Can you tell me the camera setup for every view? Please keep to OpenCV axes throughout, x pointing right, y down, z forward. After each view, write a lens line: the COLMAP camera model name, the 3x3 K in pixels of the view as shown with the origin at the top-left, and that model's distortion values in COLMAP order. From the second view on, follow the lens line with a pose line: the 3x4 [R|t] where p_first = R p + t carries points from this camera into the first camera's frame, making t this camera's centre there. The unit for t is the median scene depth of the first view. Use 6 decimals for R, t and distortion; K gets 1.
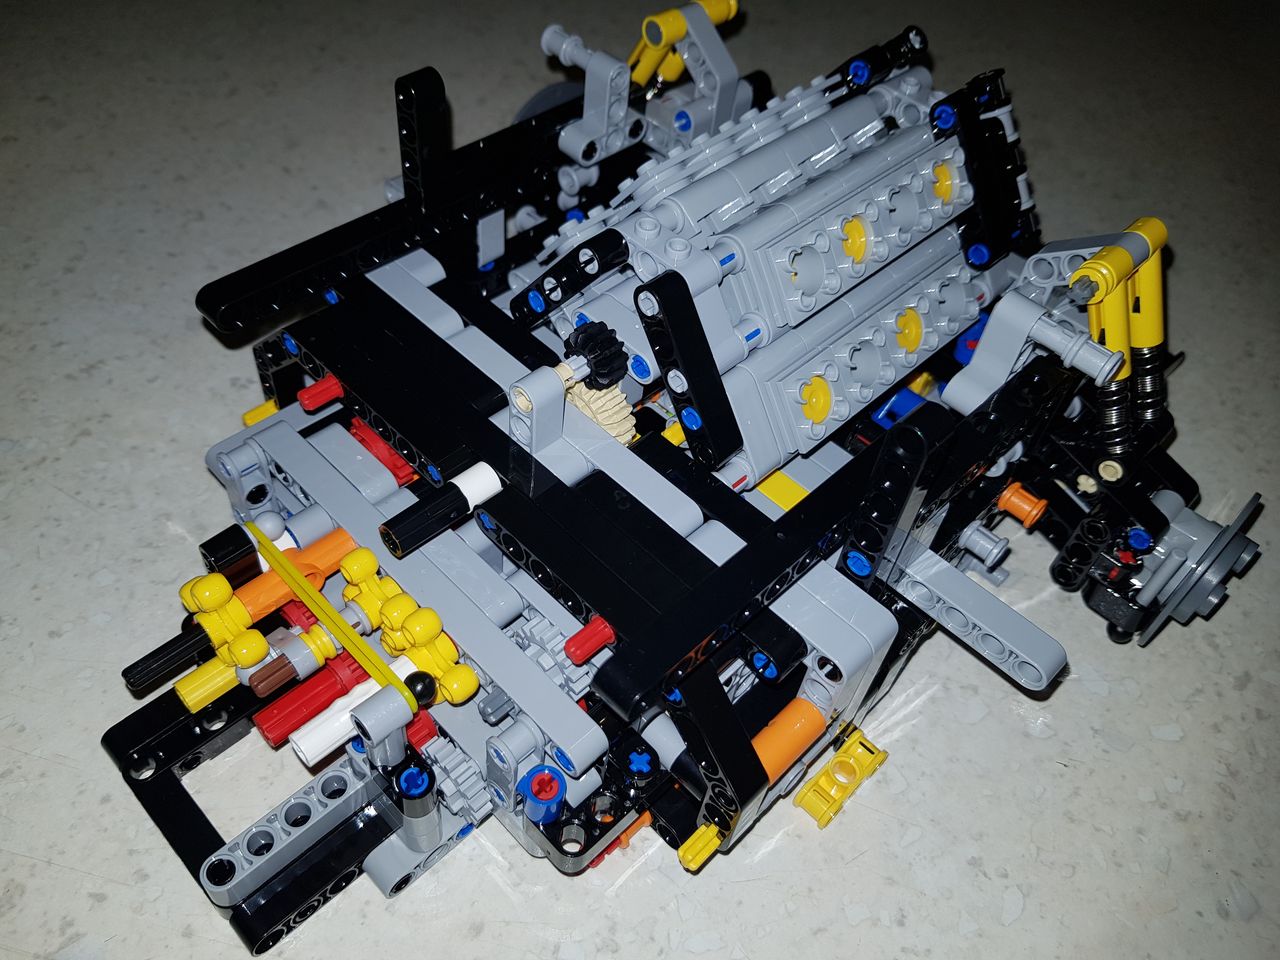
lens RADIAL K [[1097.4, 0, 640.0], [0, 1097.4, 480.0], [0, 0, 1]] dist [-0.023671, -0.052294]
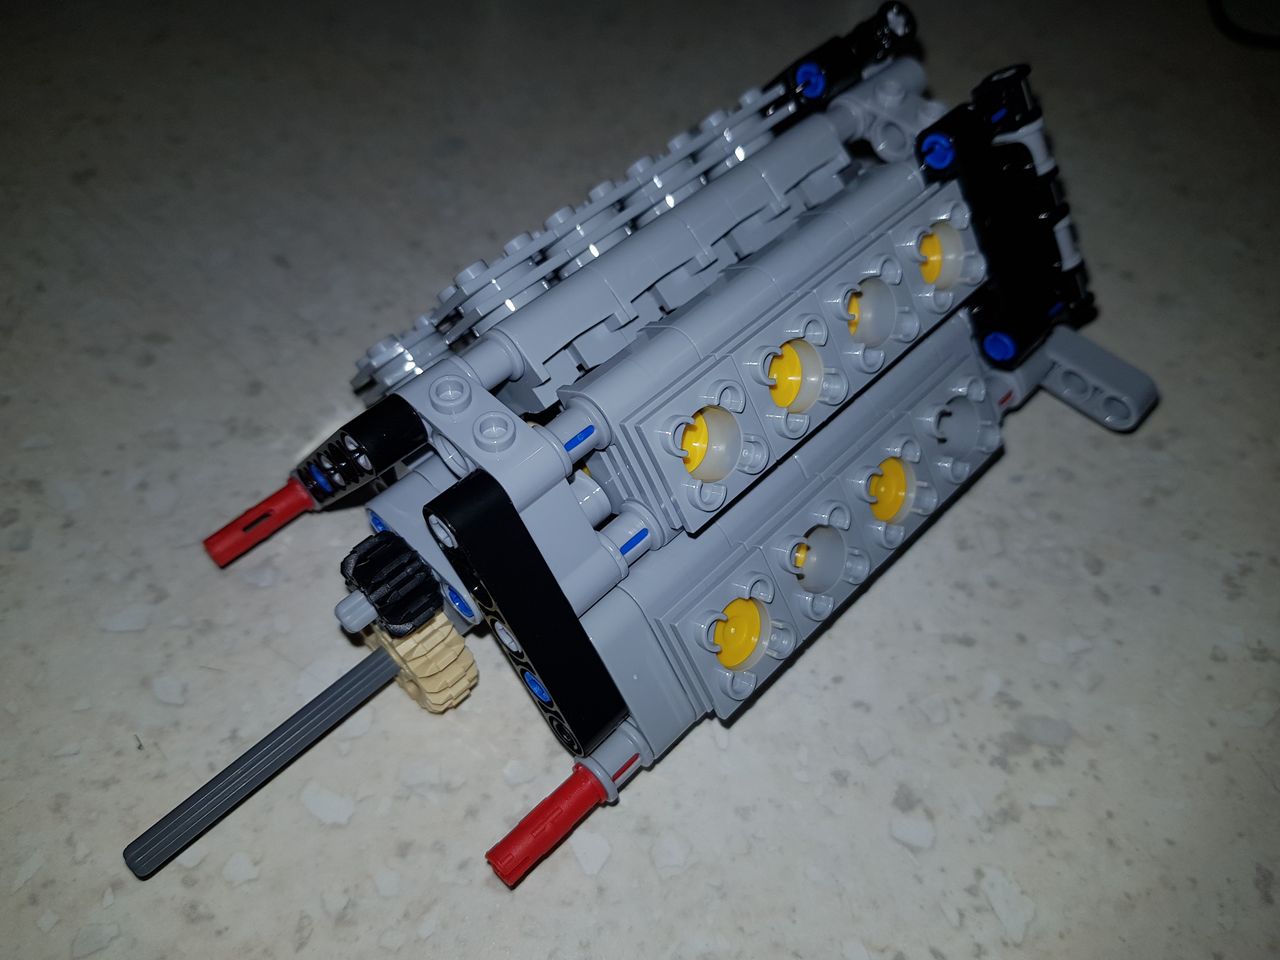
lens RADIAL K [[1097.4, 0, 640.0], [0, 1097.4, 480.0], [0, 0, 1]] dist [-0.023671, -0.052294]
pose [[0.997897, -0.043118, -0.048389, 0.118242], [0.045997, 0.997135, 0.060044, -0.174801], [0.045661, -0.062143, 0.997022, 0.313194]]
